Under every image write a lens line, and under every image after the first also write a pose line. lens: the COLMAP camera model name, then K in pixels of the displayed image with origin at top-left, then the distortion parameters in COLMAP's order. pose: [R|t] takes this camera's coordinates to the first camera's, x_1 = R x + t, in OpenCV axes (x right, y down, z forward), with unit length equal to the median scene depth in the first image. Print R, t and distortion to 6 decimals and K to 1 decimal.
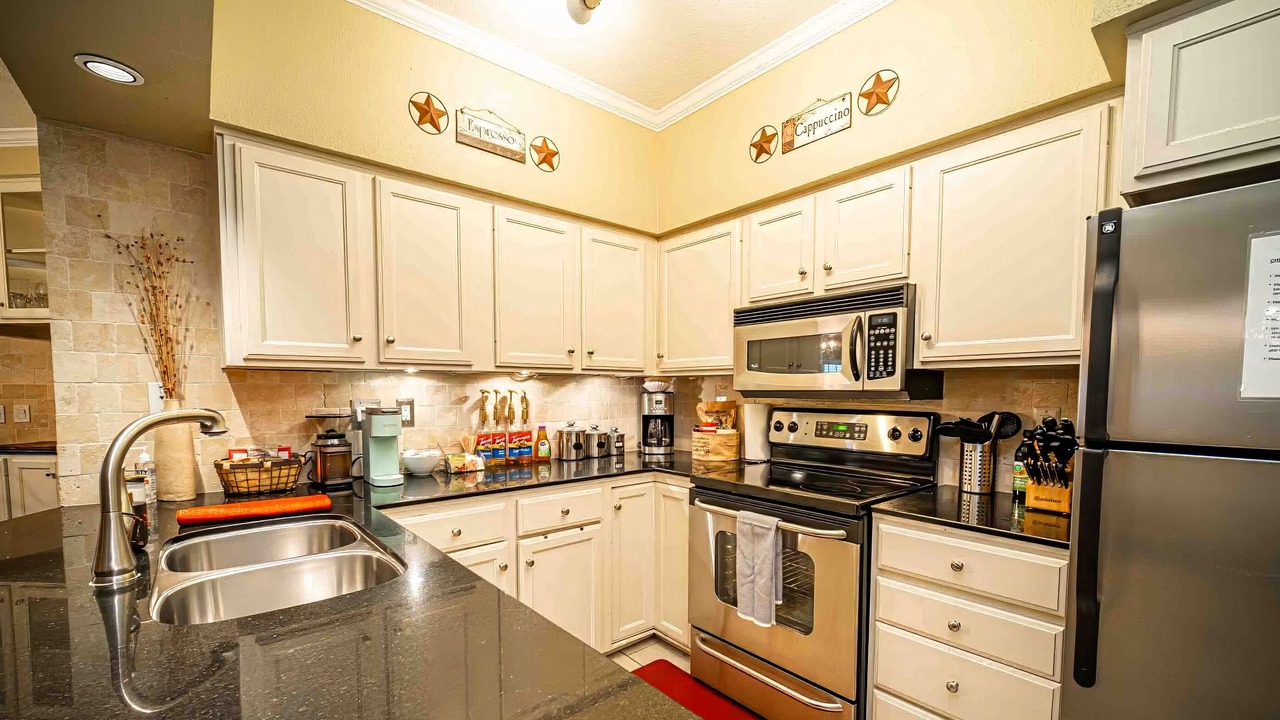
lens RADIAL K [[520.7, 0, 640.1], [0, 520.7, 417.7], [0, 0, 1]] dist [-0.000419, -0.000152]
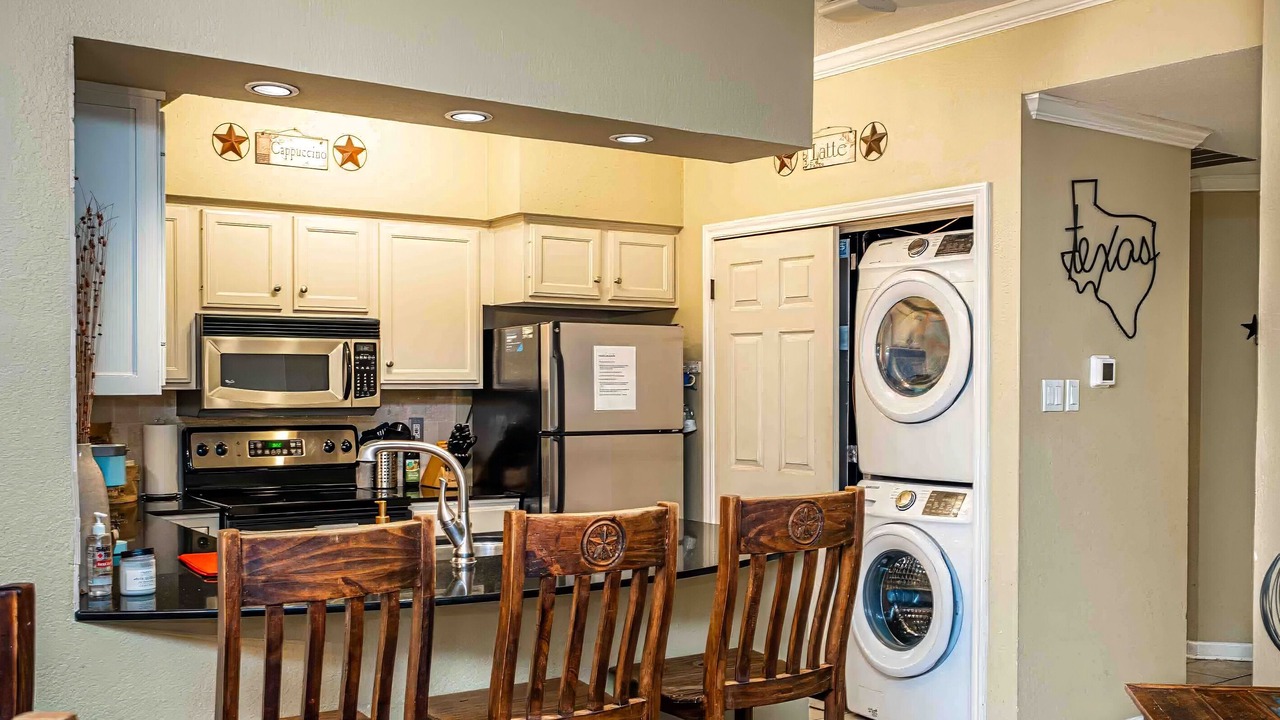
lens RADIAL K [[1306.2, 0, 639.7], [0, 1306.2, 400.8], [0, 0, 1]] dist [-0.001645, -0.000792]
pose [[0.087479, -0.016653, 0.996027, -1.978648], [0.050200, 0.998664, 0.012288, -0.059284], [-0.994901, 0.048925, 0.088199, 0.099438]]
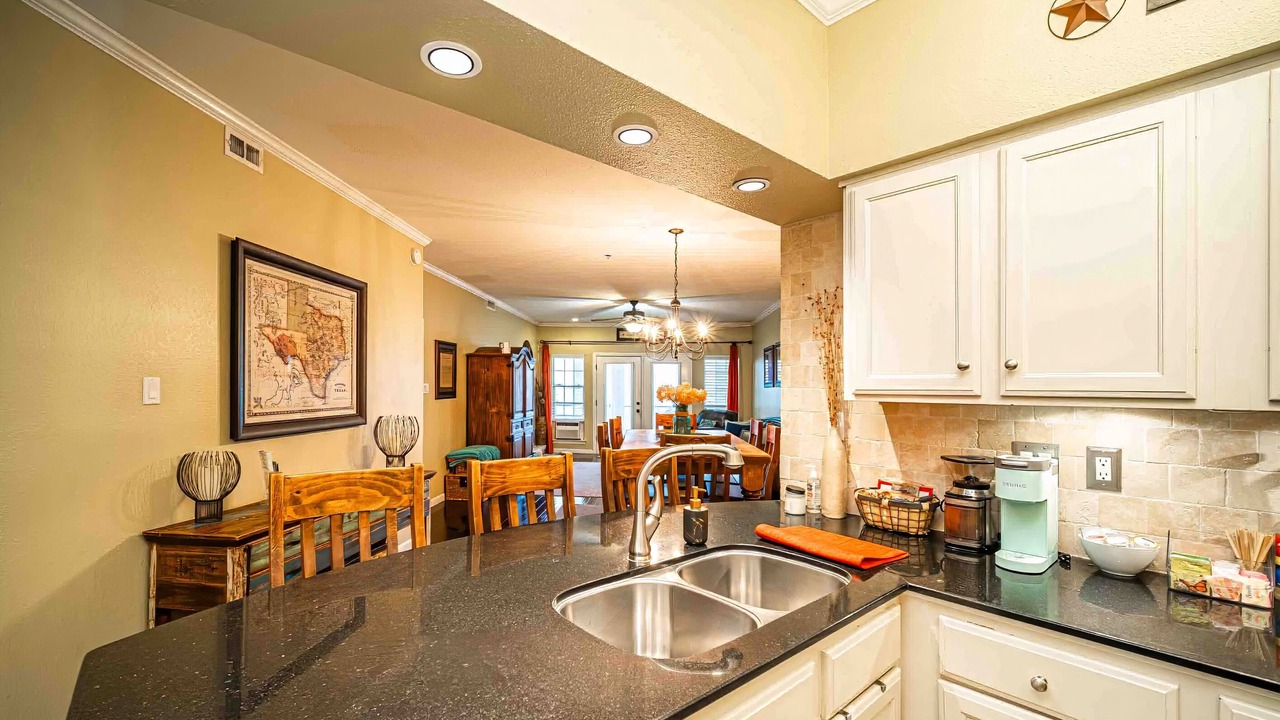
lens RADIAL K [[532.5, 0, 608.9], [0, 532.5, 380.4], [0, 0, 1]] dist [-0.001255, -0.000315]
pose [[-0.006906, -0.019190, -0.999792, 0.216475], [-0.070278, 0.997353, -0.018657, -0.063655], [0.997504, 0.070135, -0.008237, 0.391251]]
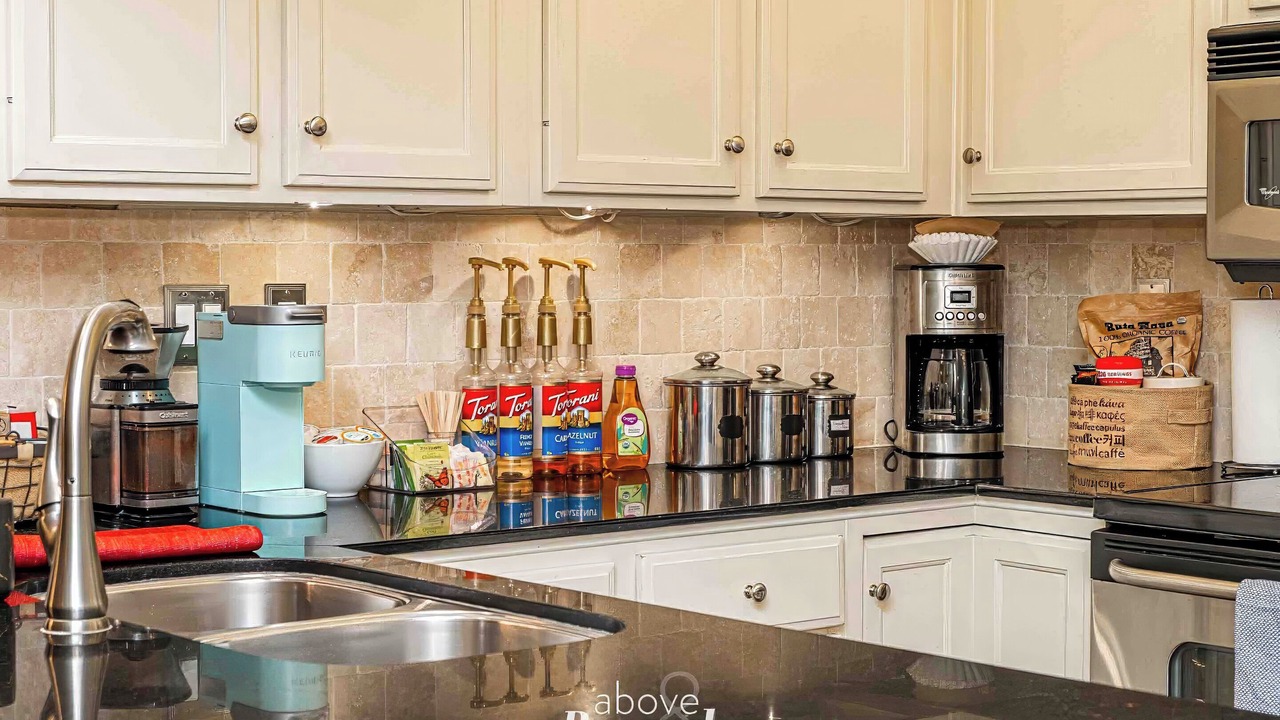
lens RADIAL K [[2251.3, 0, 640.0], [0, 2251.3, 360.0], [0, 0, 1]] dist [-0.033060, -0.069250]
pose [[0.999987, 0.001403, -0.004921, -0.204059], [-0.001443, 0.999966, -0.008071, 0.028510], [0.004910, 0.008078, 0.999955, -0.534272]]
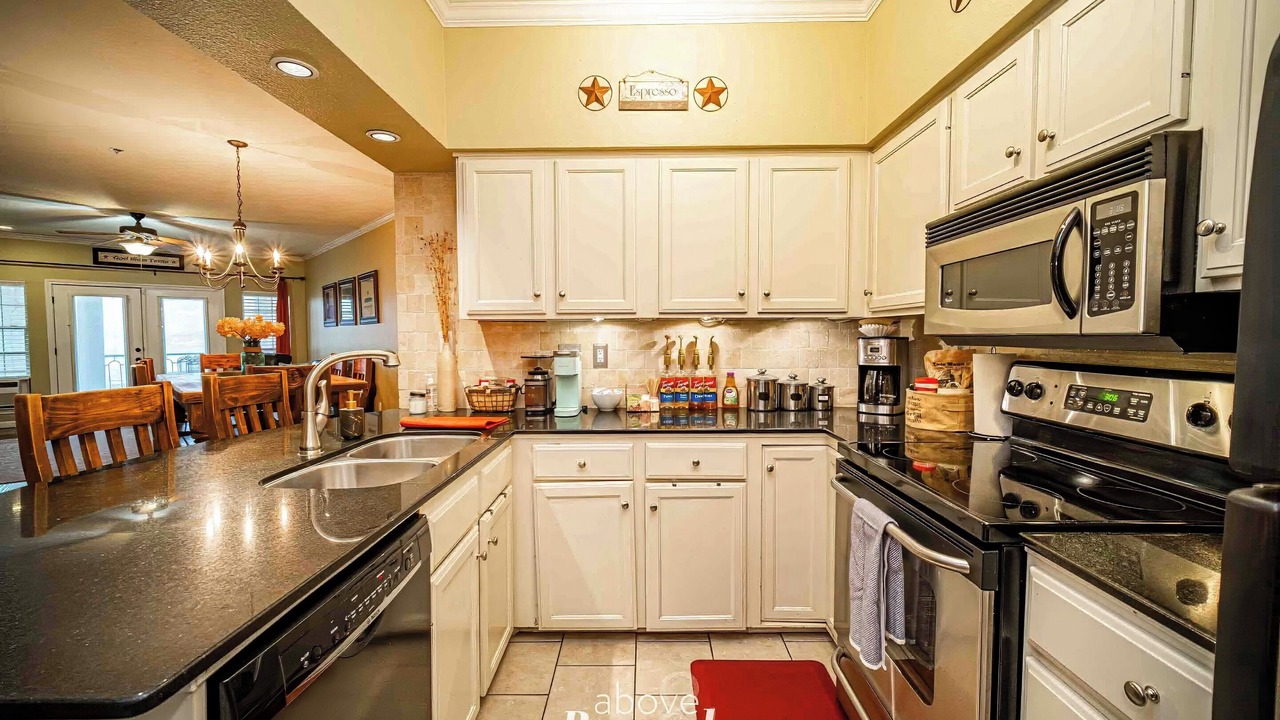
lens RADIAL K [[507.4, 0, 639.2], [0, 507.4, 355.5], [0, 0, 1]] dist [-0.001623, -0.000224]
pose [[0.754237, 0.022225, -0.656226, 0.357936], [-0.030630, 0.999530, -0.001353, -0.010993], [0.655887, 0.021121, 0.754563, 0.209222]]
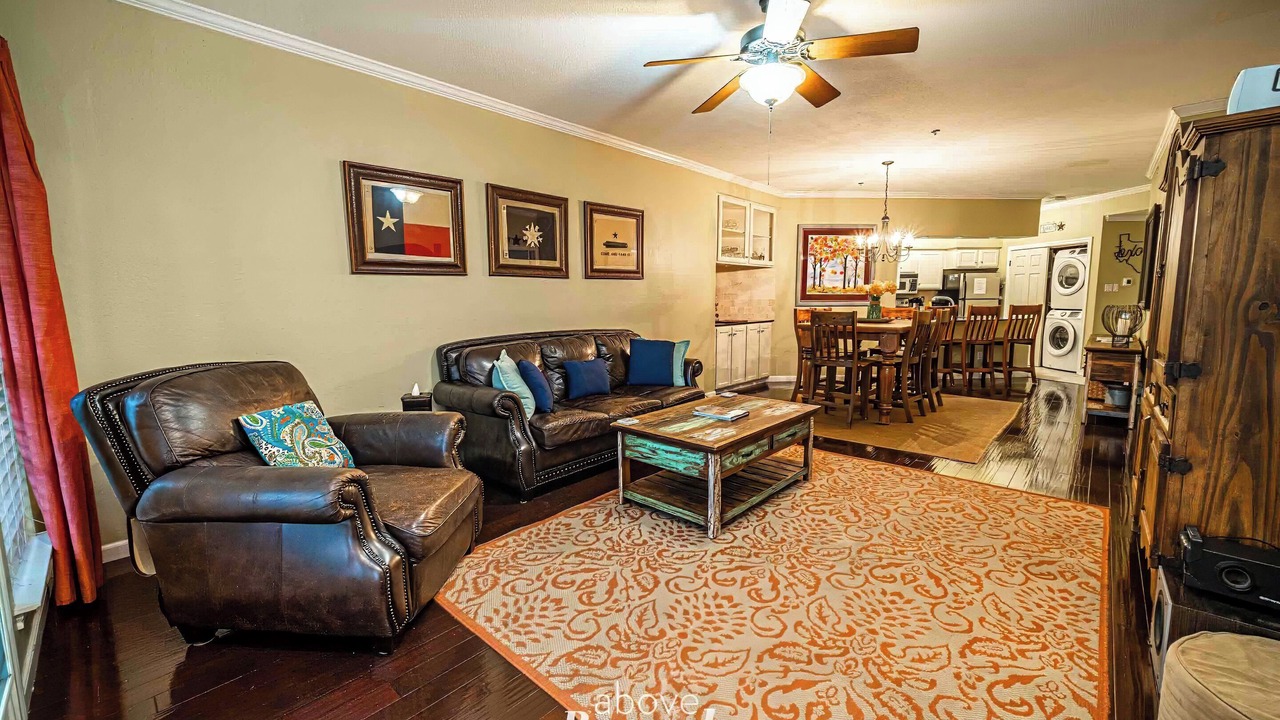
lens RADIAL K [[507.4, 0, 639.2], [0, 507.4, 355.5], [0, 0, 1]] dist [-0.001623, -0.000224]
pose [[0.612733, -0.103718, 0.783454, -4.426561], [0.052847, 0.994509, 0.090328, -0.030691], [-0.788521, -0.013944, 0.614850, 0.008941]]
